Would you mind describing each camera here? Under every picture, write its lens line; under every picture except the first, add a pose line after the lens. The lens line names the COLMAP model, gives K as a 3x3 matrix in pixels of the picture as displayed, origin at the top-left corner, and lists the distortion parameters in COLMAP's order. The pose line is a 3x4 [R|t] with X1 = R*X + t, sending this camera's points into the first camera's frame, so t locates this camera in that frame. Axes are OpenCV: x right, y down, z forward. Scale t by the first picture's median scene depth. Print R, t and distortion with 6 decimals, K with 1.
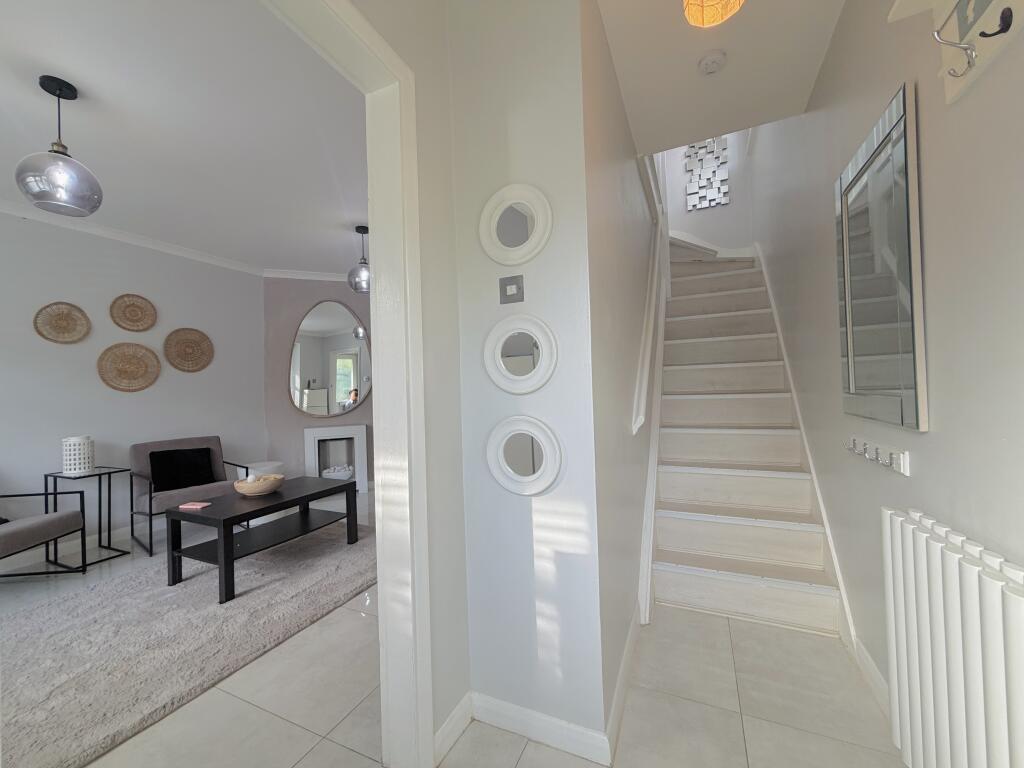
lens RADIAL K [[406.3, 0, 508.0], [0, 406.3, 384.3], [0, 0, 1]] dist [0.000313, -0.000525]
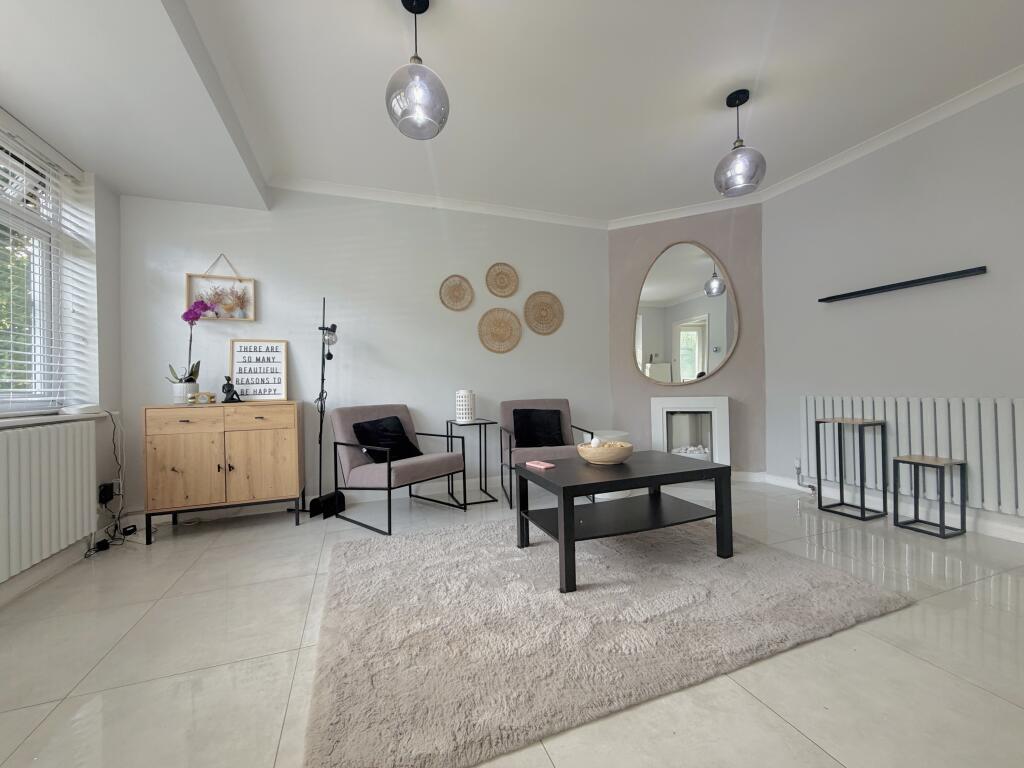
lens RADIAL K [[406.3, 0, 509.3], [0, 406.3, 384.4], [0, 0, 1]] dist [0.000313, -0.000525]
pose [[0.710224, 0.013065, -0.703854, -0.168620], [0.008953, 0.999579, 0.027589, 0.083862], [0.703919, -0.025896, 0.709808, 0.280646]]
